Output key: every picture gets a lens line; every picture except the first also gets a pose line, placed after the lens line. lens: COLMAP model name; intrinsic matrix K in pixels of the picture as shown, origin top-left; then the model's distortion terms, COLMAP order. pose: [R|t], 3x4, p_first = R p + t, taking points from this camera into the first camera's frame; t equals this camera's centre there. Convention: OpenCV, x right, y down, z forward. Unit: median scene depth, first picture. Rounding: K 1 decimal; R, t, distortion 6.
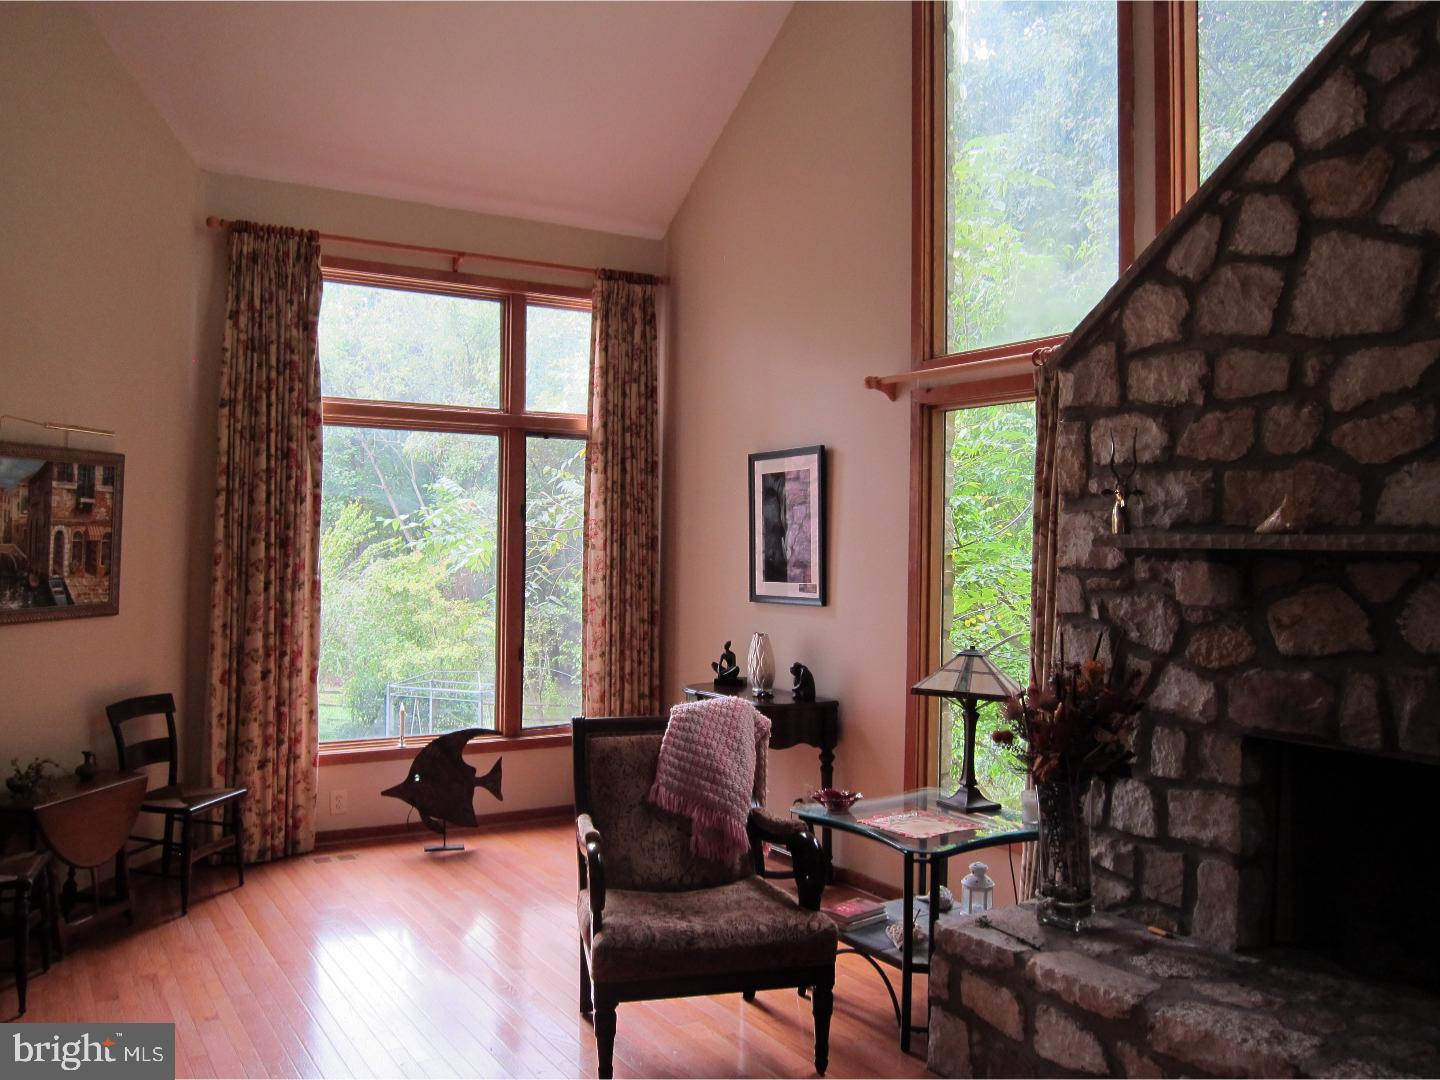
lens RADIAL K [[1206.5, 0, 718.9], [0, 1206.5, 537.8], [0, 0, 1]] dist [-0.060797, 0.023466]
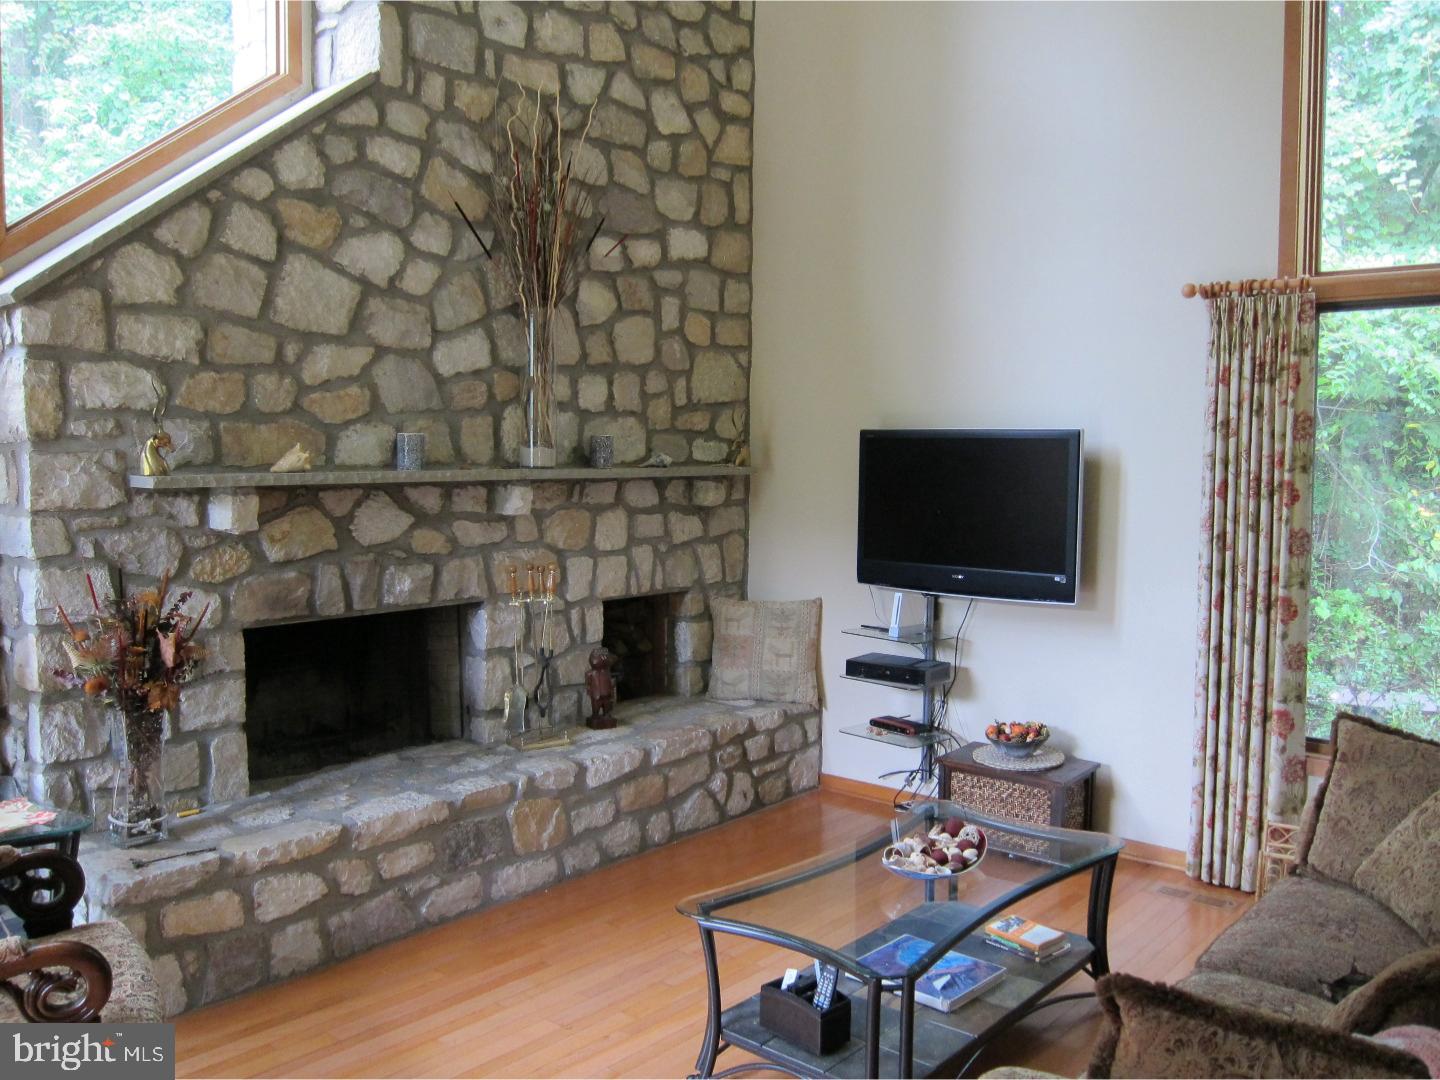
lens RADIAL K [[1206.5, 0, 724.3], [0, 1206.5, 542.1], [0, 0, 1]] dist [-0.060797, 0.023466]
pose [[-0.302567, -0.090175, 0.948853, -0.940617], [-0.011979, 0.995796, 0.090816, -0.051616], [-0.953053, 0.016112, -0.302375, 0.903196]]
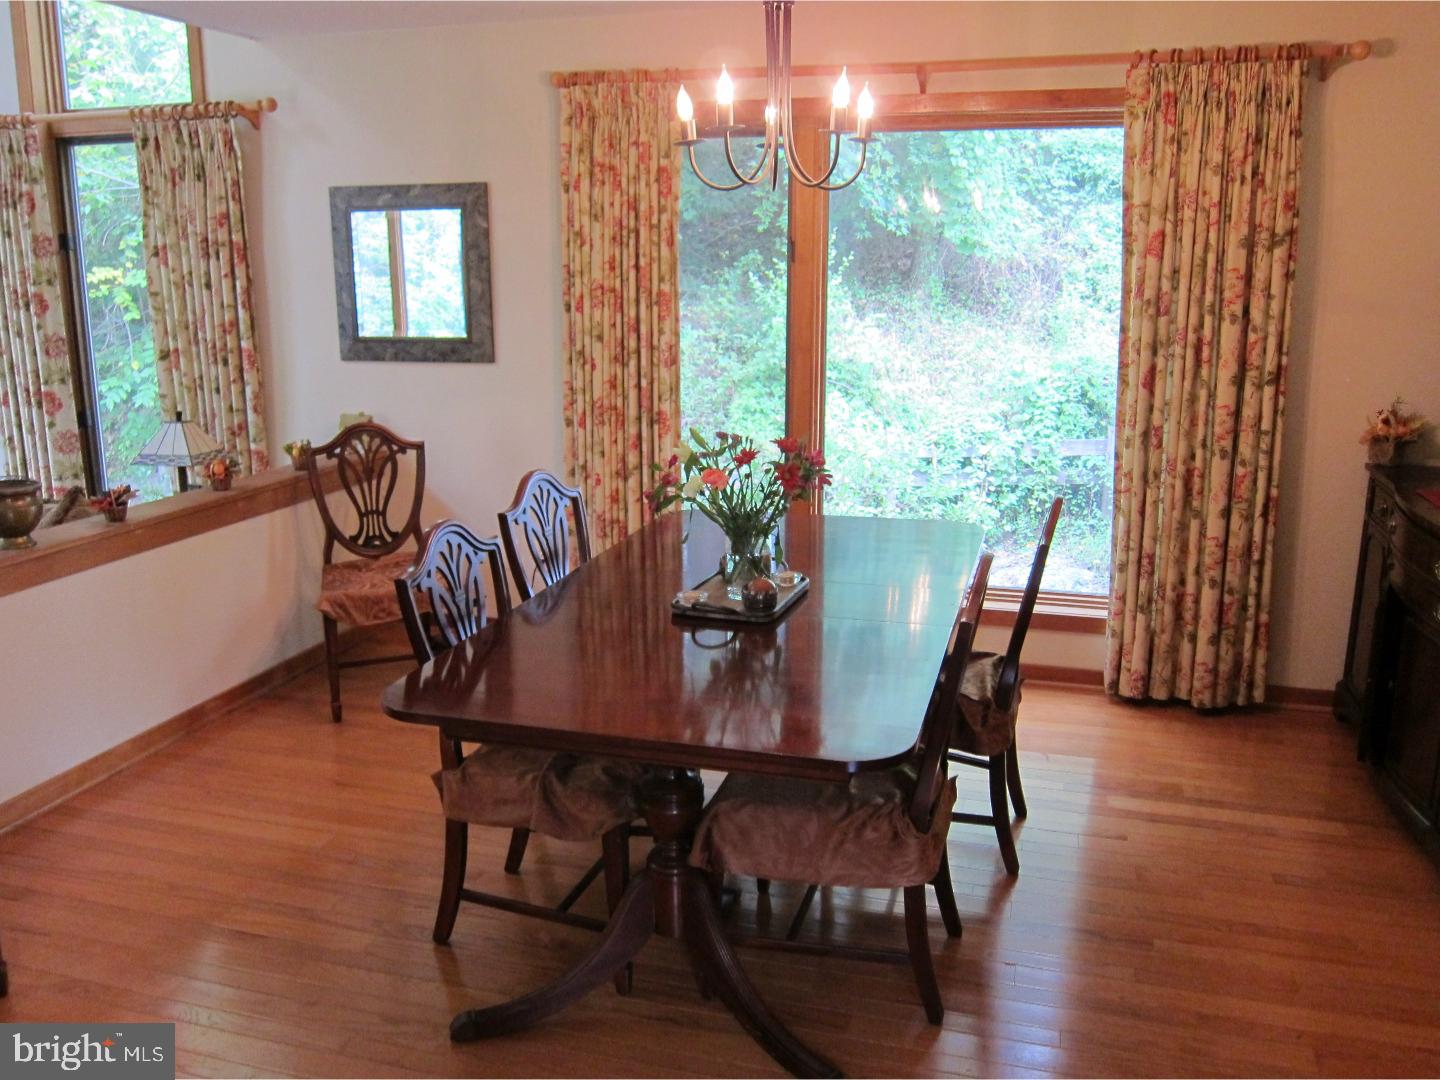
lens RADIAL K [[1206.5, 0, 720.4], [0, 1206.5, 538.0], [0, 0, 1]] dist [-0.060797, 0.023466]
pose [[-0.674407, -0.176925, 0.716849, -1.653680], [-0.014771, 0.973906, 0.226472, -0.058236], [-0.738212, 0.142145, -0.659423, 0.295540]]
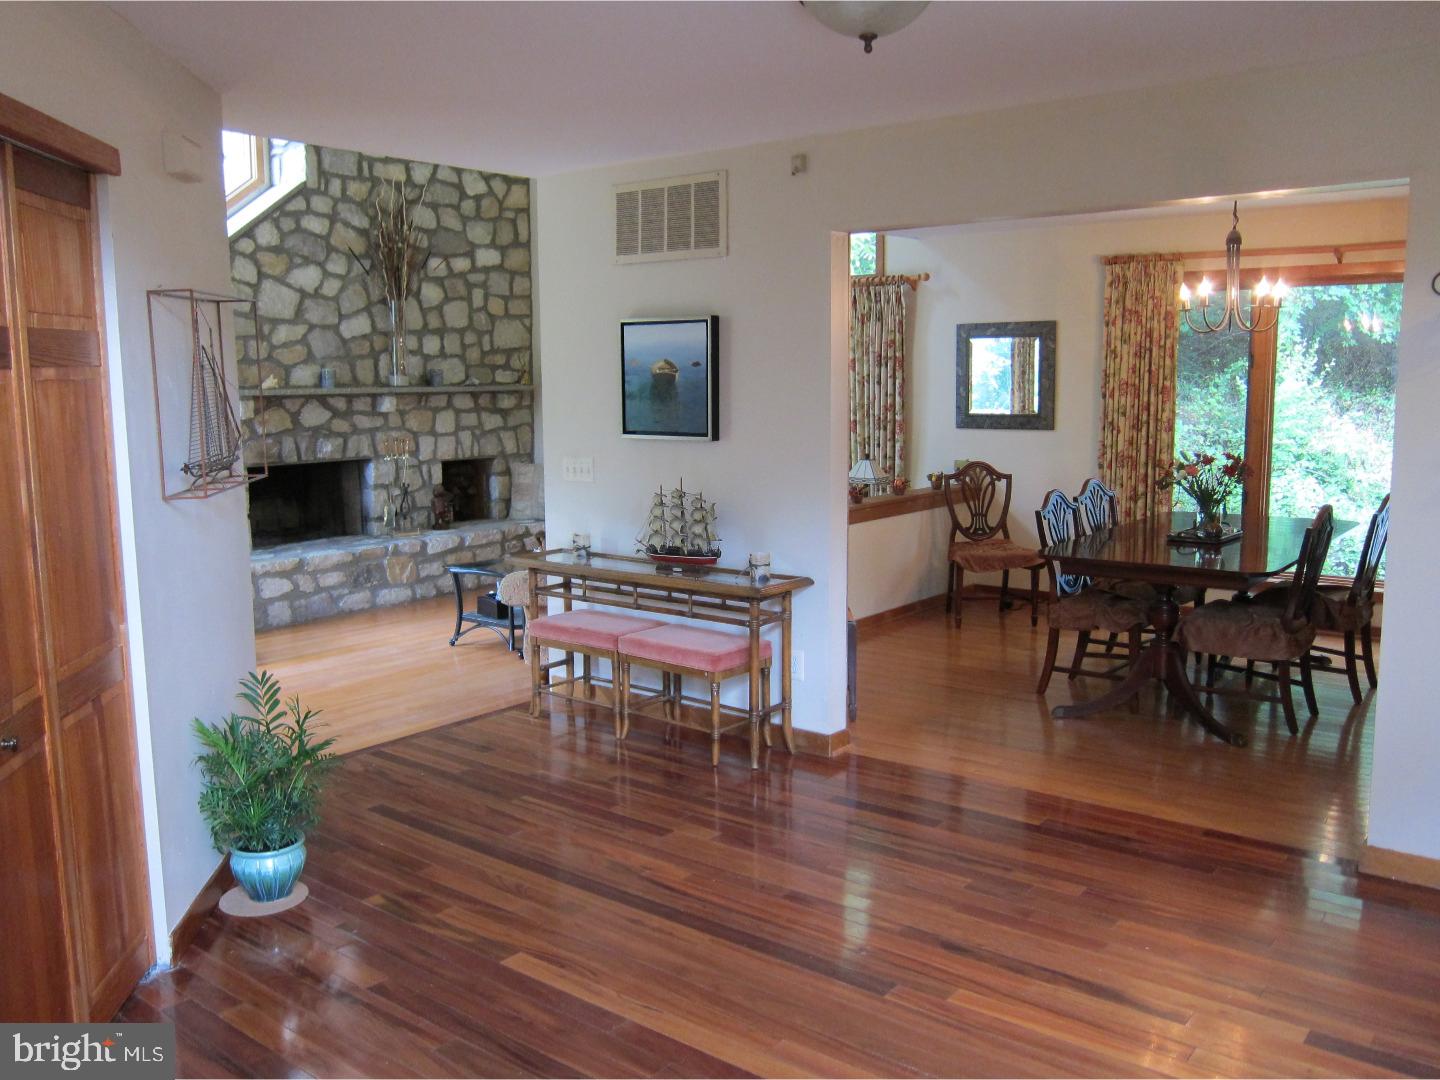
lens RADIAL K [[1206.5, 0, 721.3], [0, 1206.5, 543.8], [0, 0, 1]] dist [-0.060797, 0.023466]
pose [[-0.343123, -0.140293, 0.928754, -2.383883], [-0.001165, 0.988846, 0.148939, -0.060002], [-0.939290, 0.050022, -0.339459, 0.931826]]
